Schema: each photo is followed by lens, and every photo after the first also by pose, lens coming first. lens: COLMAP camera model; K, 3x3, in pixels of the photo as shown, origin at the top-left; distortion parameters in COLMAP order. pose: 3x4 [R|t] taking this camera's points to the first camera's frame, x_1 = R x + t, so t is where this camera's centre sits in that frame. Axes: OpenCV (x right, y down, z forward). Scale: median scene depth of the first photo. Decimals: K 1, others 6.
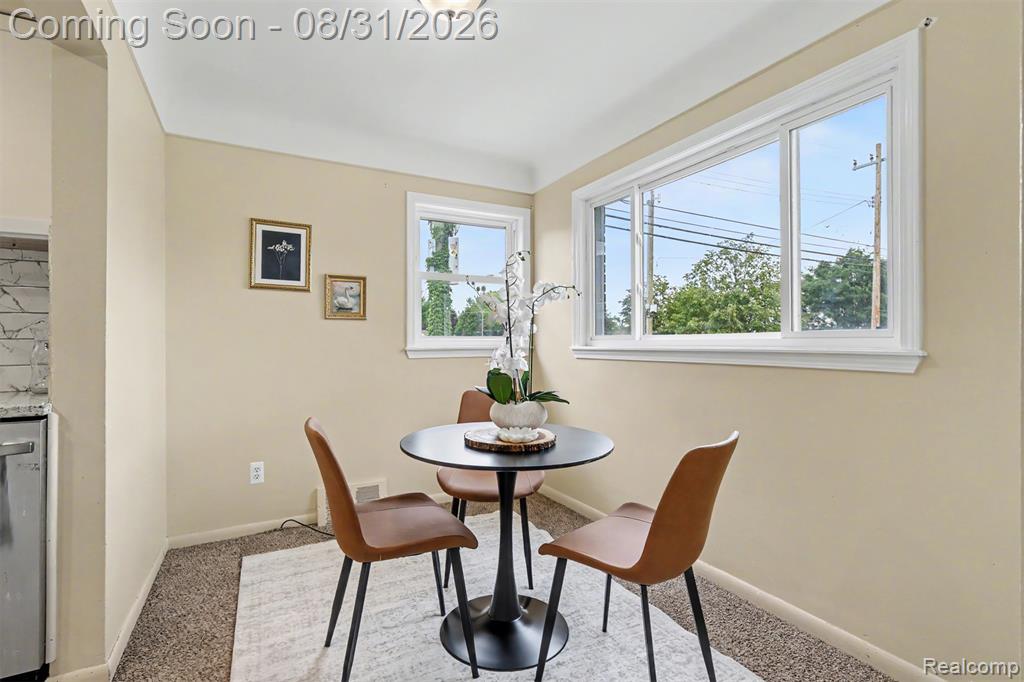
lens RADIAL K [[471.1, 0, 517.3], [0, 471.1, 339.9], [0, 0, 1]] dist [0.004774, 0.000232]
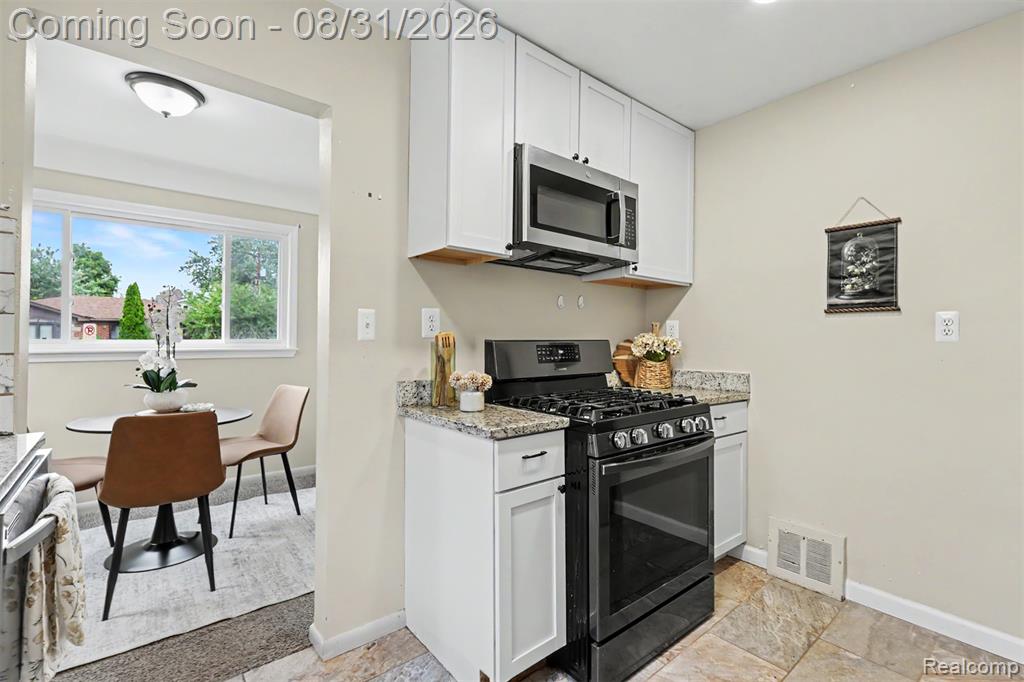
lens RADIAL K [[461.6, 0, 513.7], [0, 461.6, 332.8], [0, 0, 1]] dist [0.002603, 0.000346]
pose [[-0.178550, 0.012279, 0.983854, -1.014597], [-0.010664, 0.999839, -0.014413, -0.022249], [-0.983873, -0.013065, -0.178390, 0.145992]]
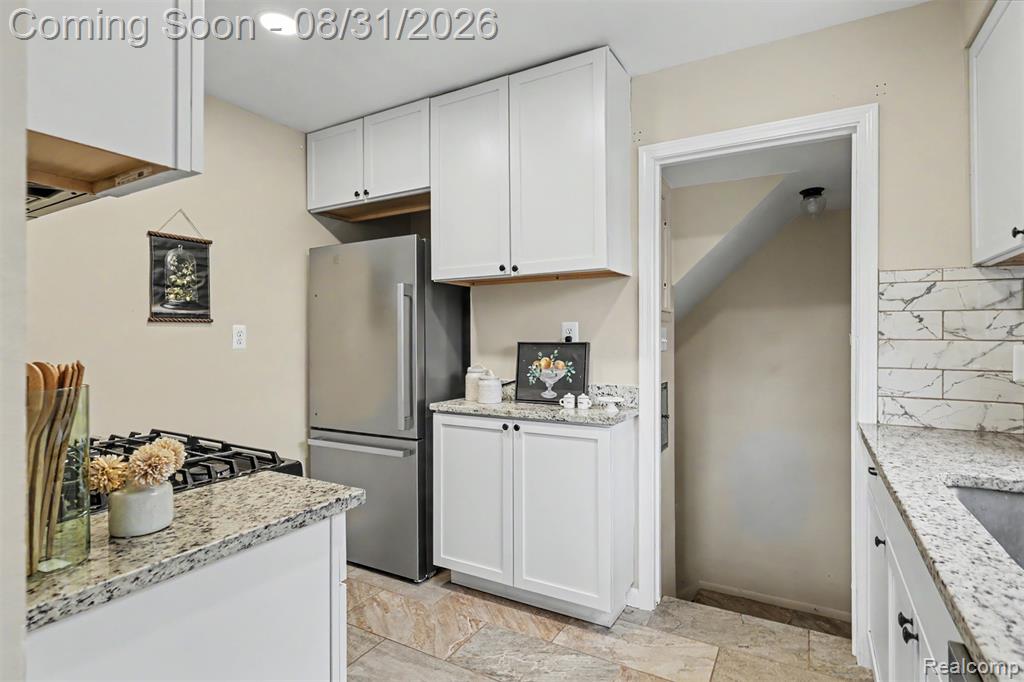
lens RADIAL K [[518.9, 0, 512.1], [0, 518.9, 330.7], [0, 0, 1]] dist [-0.000606, -0.000237]
pose [[-0.860584, -0.002645, -0.509301, -0.427703], [0.003559, 0.999931, -0.011206, -0.045879], [0.509296, -0.011456, -0.860515, 0.478773]]
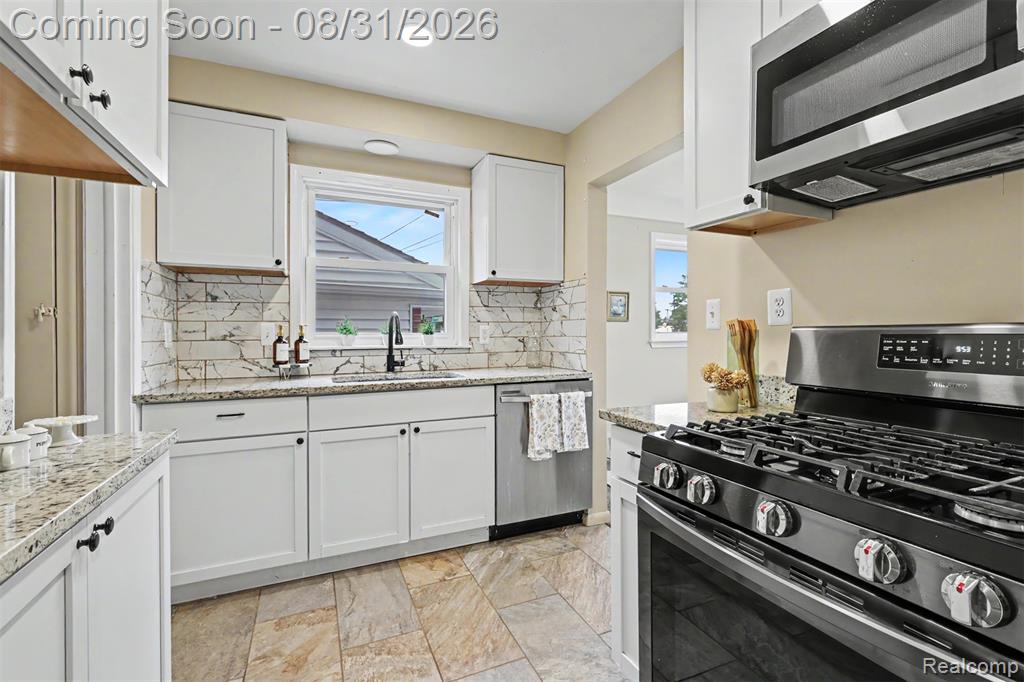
lens RADIAL K [[452.0, 0, 513.1], [0, 452.0, 331.2], [0, 0, 1]] dist [0.001958, -0.000290]
pose [[0.995448, -0.003502, -0.095237, -0.581371], [0.003654, 0.999992, 0.001419, -0.017704], [0.095231, -0.001760, 0.995454, -0.443576]]
